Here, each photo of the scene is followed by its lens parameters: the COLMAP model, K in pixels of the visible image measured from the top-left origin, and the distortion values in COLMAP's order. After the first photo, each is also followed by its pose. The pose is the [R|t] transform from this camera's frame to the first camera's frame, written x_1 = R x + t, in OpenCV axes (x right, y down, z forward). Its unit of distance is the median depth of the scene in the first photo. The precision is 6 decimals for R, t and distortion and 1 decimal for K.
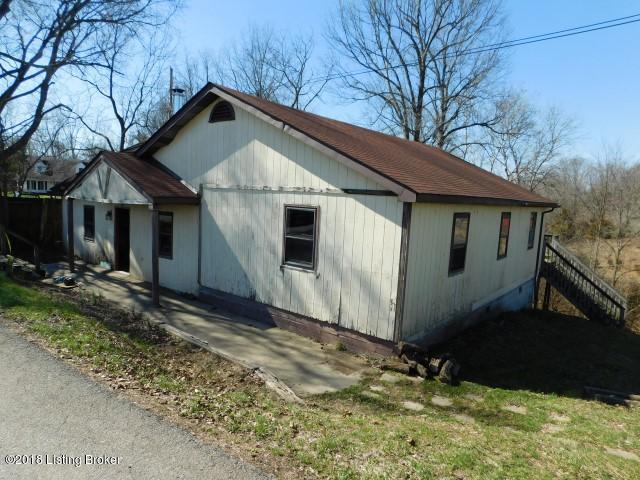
lens RADIAL K [[430.5, 0, 320.0], [0, 430.5, 240.0], [0, 0, 1]] dist [0.002068, 0.000286]
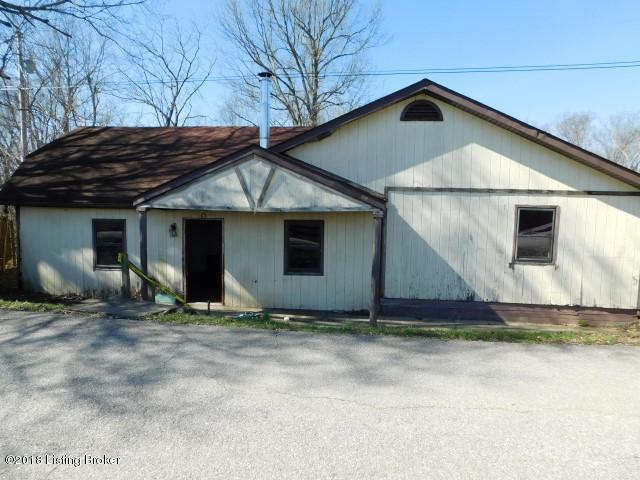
lens RADIAL K [[423.5, 0, 320.0], [0, 423.5, 240.0], [0, 0, 1]] dist [-0.029112, 0.002005]
pose [[0.834468, -0.085016, 0.544458, -1.020661], [0.077966, 0.996303, 0.036076, -0.070072], [-0.545513, 0.012345, 0.838012, 0.372766]]
